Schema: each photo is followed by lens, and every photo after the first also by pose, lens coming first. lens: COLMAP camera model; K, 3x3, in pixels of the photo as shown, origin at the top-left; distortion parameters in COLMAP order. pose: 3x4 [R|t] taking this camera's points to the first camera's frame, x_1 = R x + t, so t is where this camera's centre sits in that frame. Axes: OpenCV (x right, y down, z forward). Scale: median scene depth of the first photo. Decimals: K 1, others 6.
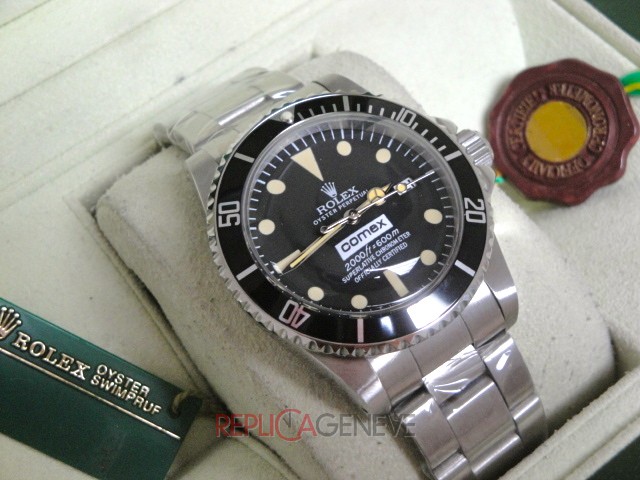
lens RADIAL K [[1217.4, 0, 322.1], [0, 1217.4, 235.6], [0, 0, 1]] dist [0.210032, 0.000000]
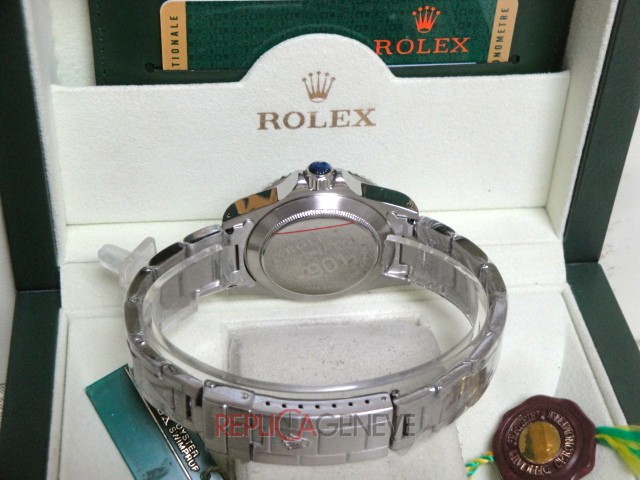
lens RADIAL K [[1217.4, 0, 324.3], [0, 1217.4, 240.8], [0, 0, 1]] dist [0.210032, 0.000000]
pose [[0.850169, 0.405054, -0.336368, 0.415465], [-0.484981, 0.851153, -0.200829, 0.139193], [0.204954, 0.333871, 0.920067, -0.466823]]
